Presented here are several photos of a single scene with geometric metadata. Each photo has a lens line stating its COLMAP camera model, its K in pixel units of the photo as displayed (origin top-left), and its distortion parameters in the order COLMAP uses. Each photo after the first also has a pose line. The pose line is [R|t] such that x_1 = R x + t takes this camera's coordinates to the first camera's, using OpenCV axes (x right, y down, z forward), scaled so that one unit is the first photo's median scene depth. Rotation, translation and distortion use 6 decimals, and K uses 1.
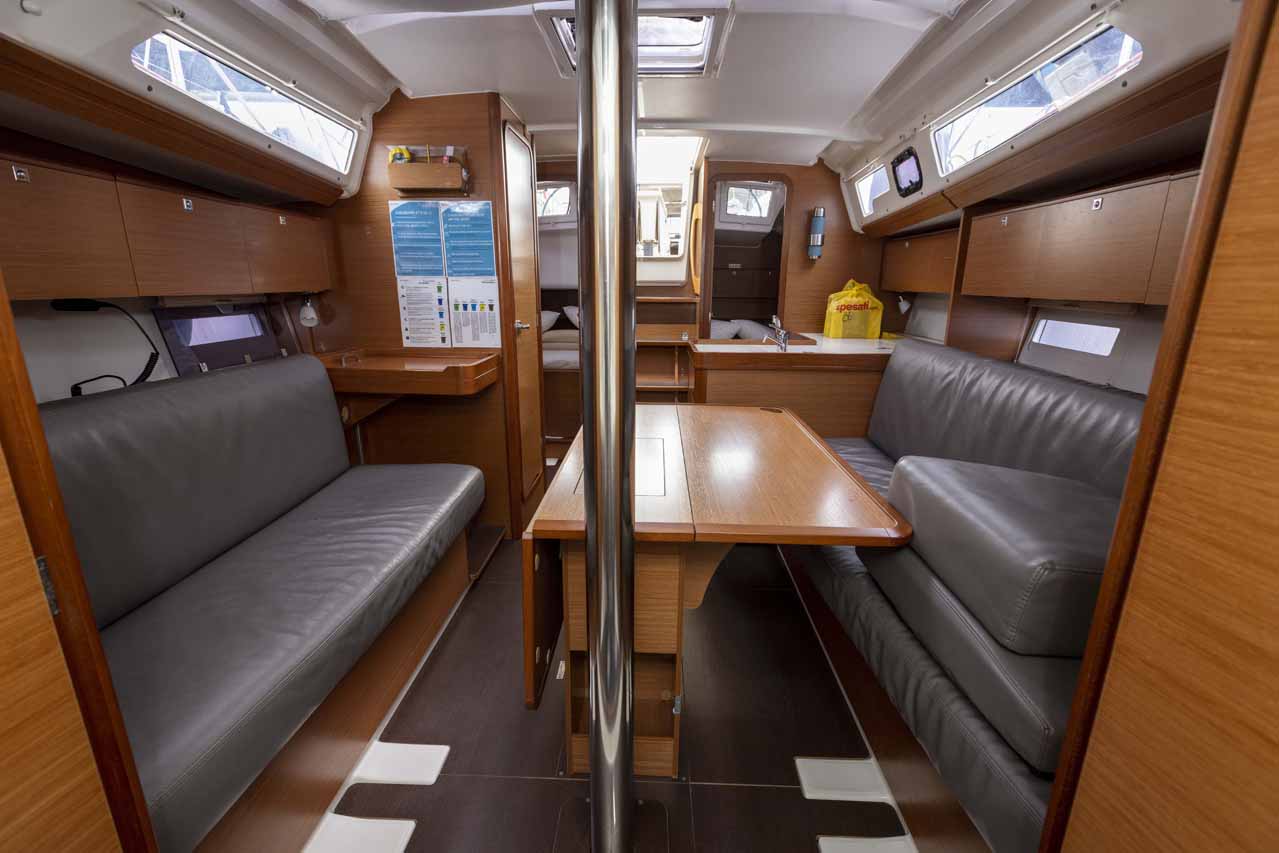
lens RADIAL K [[581.8, 0, 625.8], [0, 581.8, 426.1], [0, 0, 1]] dist [0.003525, 0.000230]
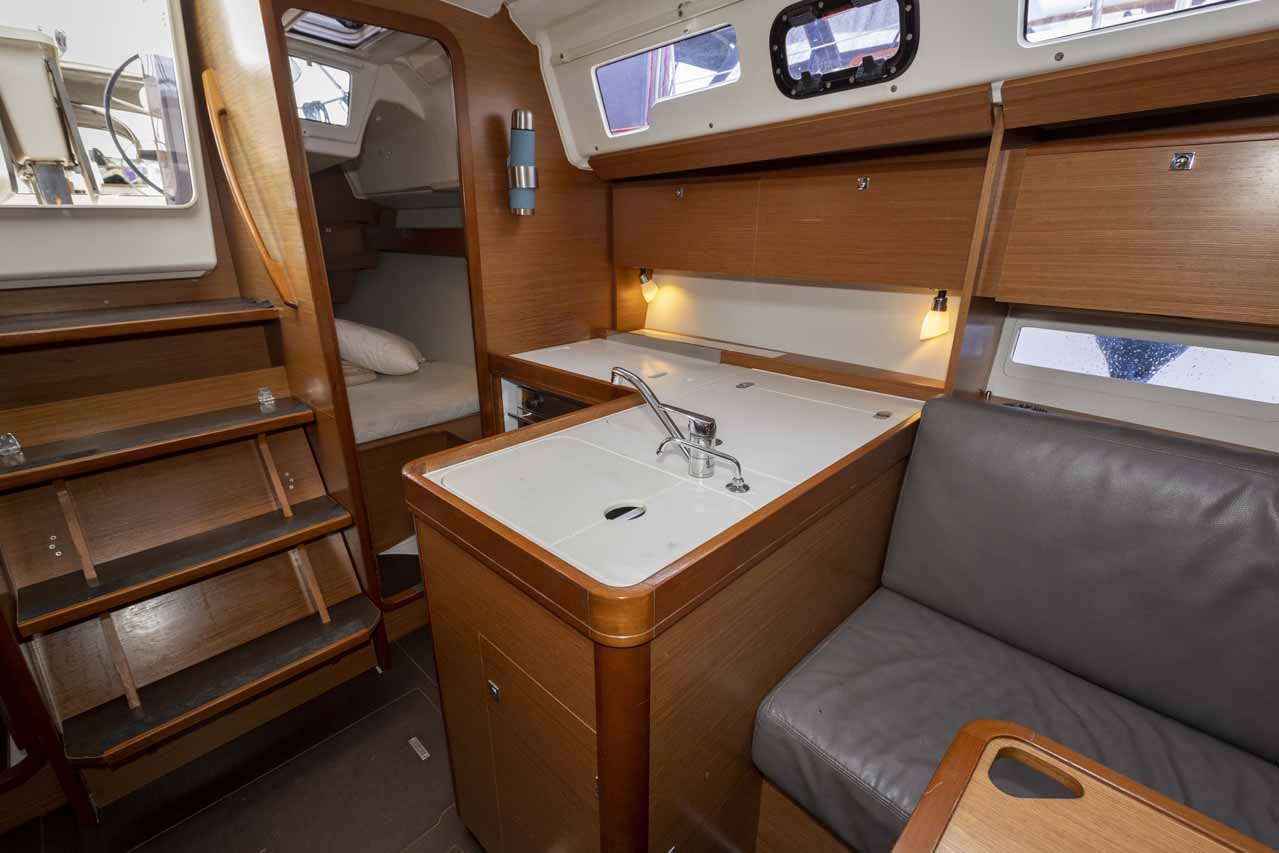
lens RADIAL K [[581.8, 0, 625.8], [0, 581.8, 426.1], [0, 0, 1]] dist [0.003525, 0.000230]
pose [[0.687084, -0.262464, 0.677516, -0.016967], [0.191148, 0.964924, 0.179956, -0.166783], [-0.700983, 0.005861, 0.713154, 0.517954]]
